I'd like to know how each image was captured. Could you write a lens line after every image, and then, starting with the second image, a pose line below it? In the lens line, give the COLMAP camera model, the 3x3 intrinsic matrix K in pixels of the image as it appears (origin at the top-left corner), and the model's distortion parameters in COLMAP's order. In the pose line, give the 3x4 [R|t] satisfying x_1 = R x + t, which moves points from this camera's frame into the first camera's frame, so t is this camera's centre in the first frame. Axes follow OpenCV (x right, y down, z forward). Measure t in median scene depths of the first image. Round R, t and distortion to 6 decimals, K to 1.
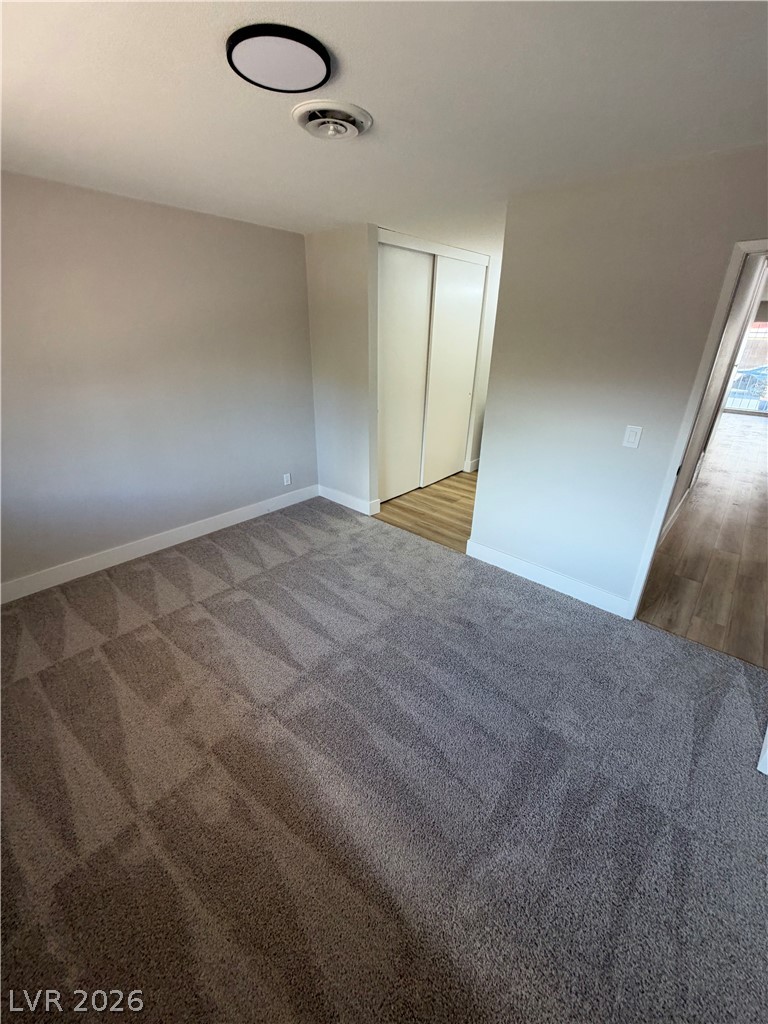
lens RADIAL K [[414.5, 0, 387.4], [0, 414.5, 516.3], [0, 0, 1]] dist [0.000672, 0.000122]
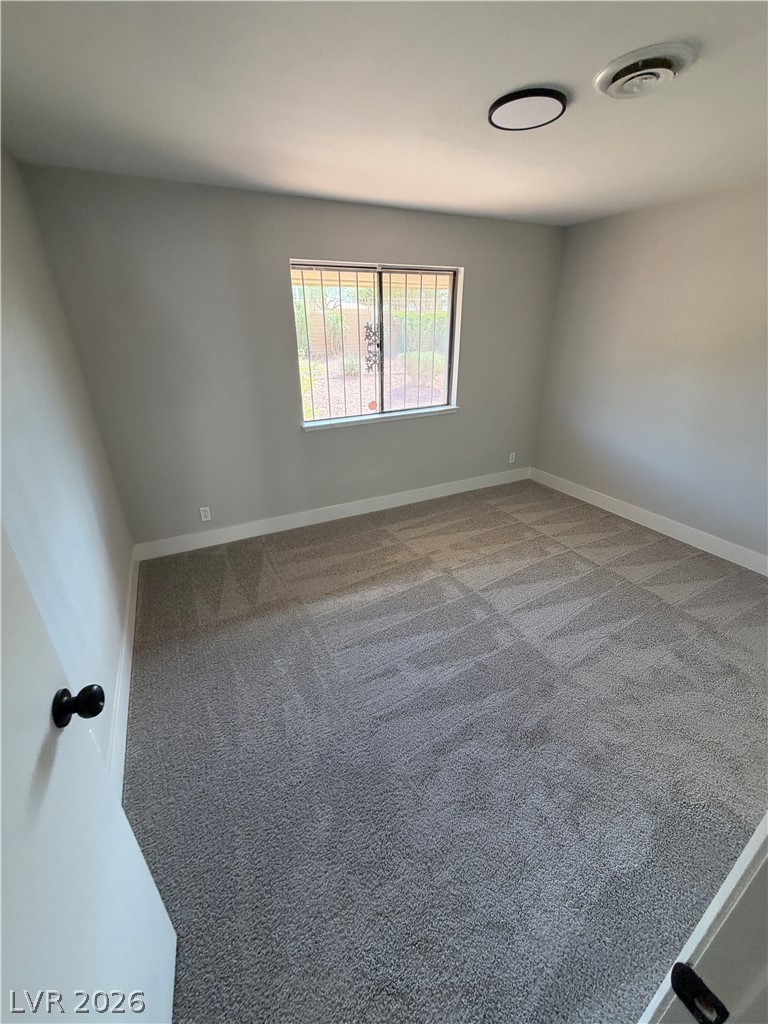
lens RADIAL K [[406.9, 0, 385.8], [0, 406.9, 509.1], [0, 0, 1]] dist [0.000136, 0.000145]
pose [[-0.379873, 0.366784, -0.849215, 0.727025], [-0.377340, 0.776739, 0.504273, -0.285114], [0.844578, 0.512002, -0.156660, 0.701790]]
